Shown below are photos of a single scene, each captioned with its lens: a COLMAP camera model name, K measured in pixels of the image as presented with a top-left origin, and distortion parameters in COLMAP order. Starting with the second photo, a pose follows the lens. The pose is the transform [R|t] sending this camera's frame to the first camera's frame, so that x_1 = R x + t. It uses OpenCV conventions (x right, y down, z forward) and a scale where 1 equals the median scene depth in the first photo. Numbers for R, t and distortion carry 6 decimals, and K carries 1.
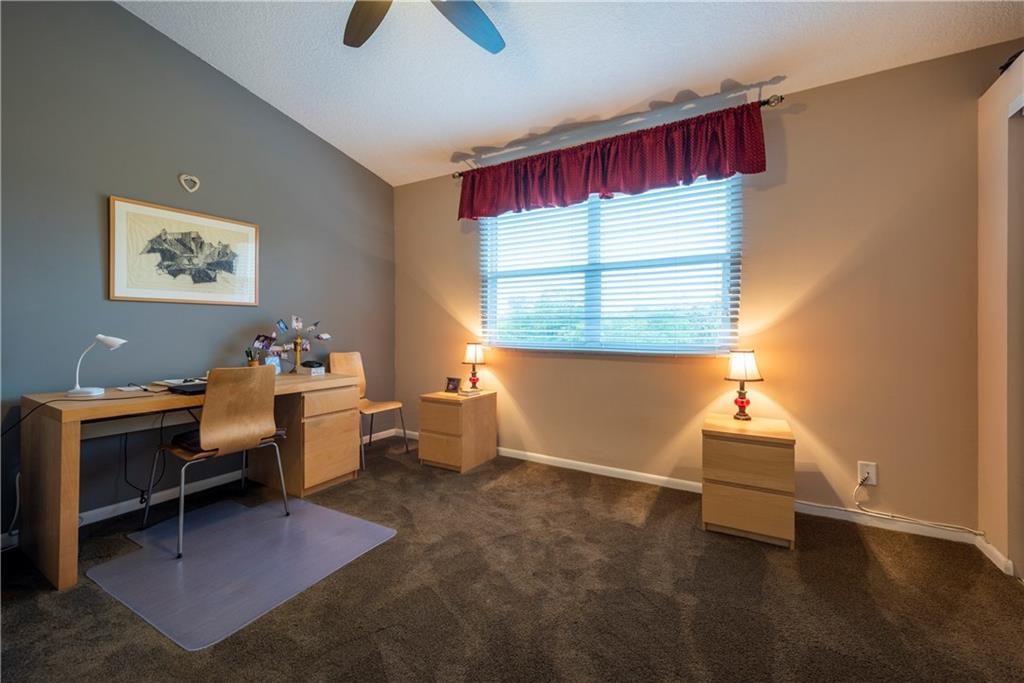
lens RADIAL K [[414.1, 0, 512.6], [0, 414.1, 327.5], [0, 0, 1]] dist [0.008689, -0.003245]
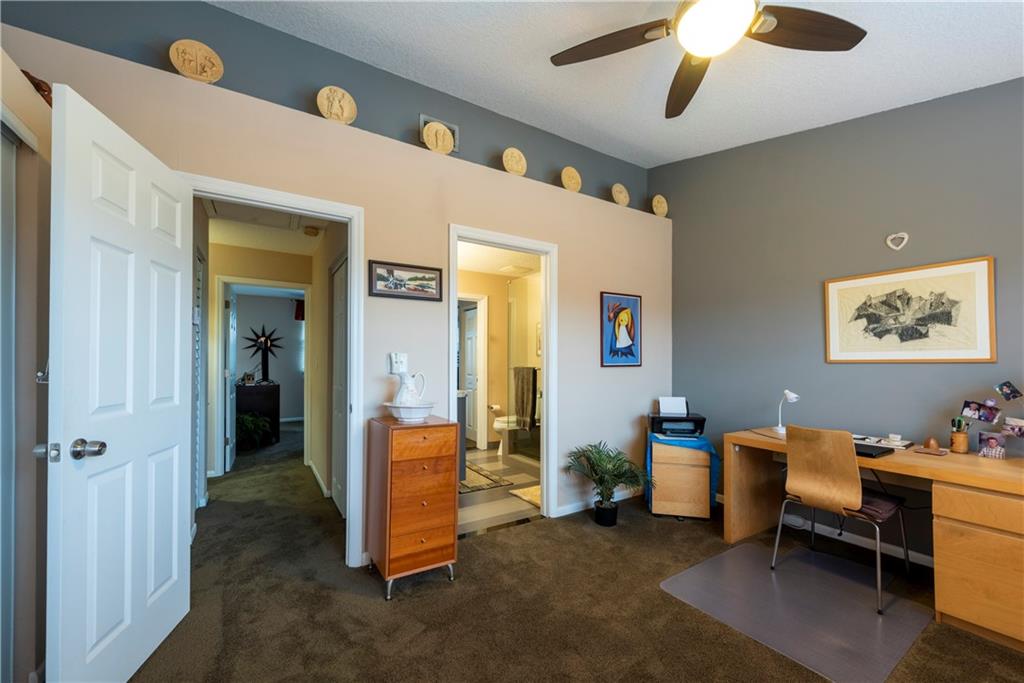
lens RADIAL K [[414.1, 0, 511.5], [0, 414.1, 349.2], [0, 0, 1]] dist [0.008689, -0.003245]
pose [[-0.478888, -0.032402, -0.877278, 0.530880], [0.000278, 0.999313, -0.037061, -0.054741], [0.877876, -0.017992, -0.478550, 0.675423]]
